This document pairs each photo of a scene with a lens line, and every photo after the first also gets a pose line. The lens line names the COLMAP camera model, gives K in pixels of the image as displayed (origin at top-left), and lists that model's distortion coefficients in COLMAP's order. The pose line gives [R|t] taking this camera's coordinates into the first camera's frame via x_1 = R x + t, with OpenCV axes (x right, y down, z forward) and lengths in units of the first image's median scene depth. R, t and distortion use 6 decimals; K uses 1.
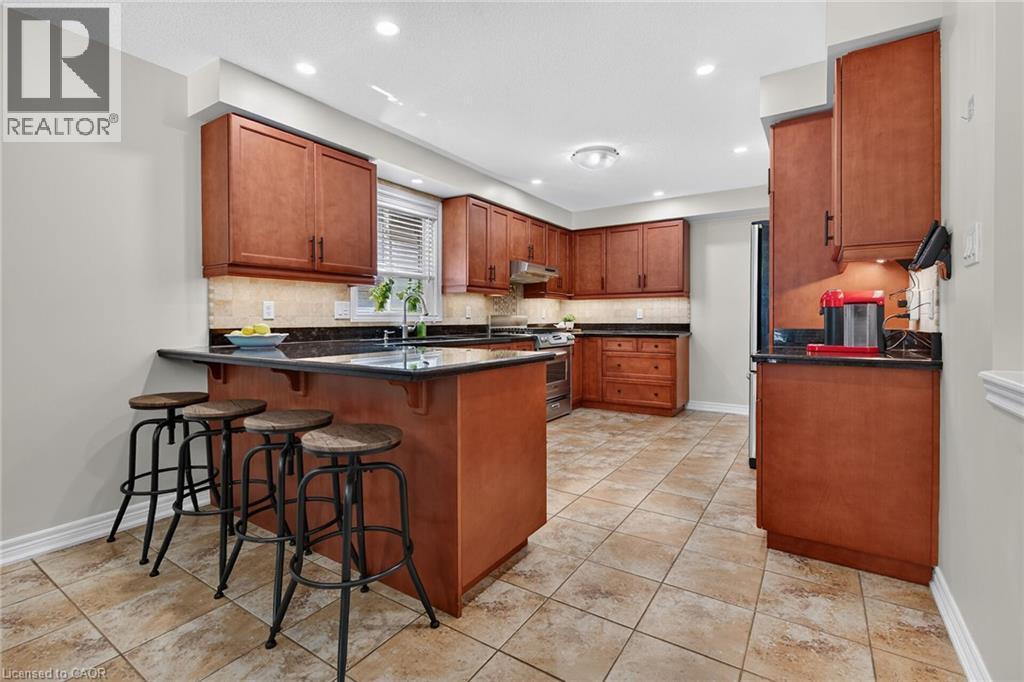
lens RADIAL K [[455.1, 0, 515.4], [0, 455.1, 320.3], [0, 0, 1]] dist [0.001389, 0.000699]
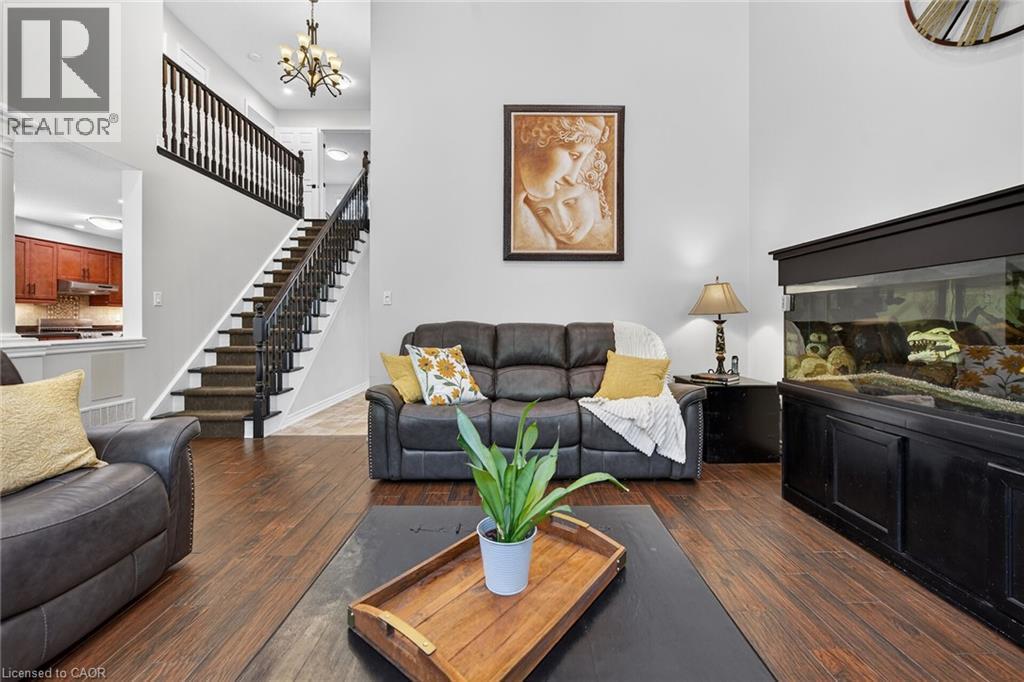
lens RADIAL K [[410.6, 0, 511.8], [0, 410.6, 323.6], [0, 0, 1]] dist [0.001797, -0.000237]
pose [[0.832427, 0.000198, 0.554134, 0.497636], [-0.000470, 1.000000, 0.000348, 0.003123], [-0.554134, -0.000550, 0.832427, -0.904018]]
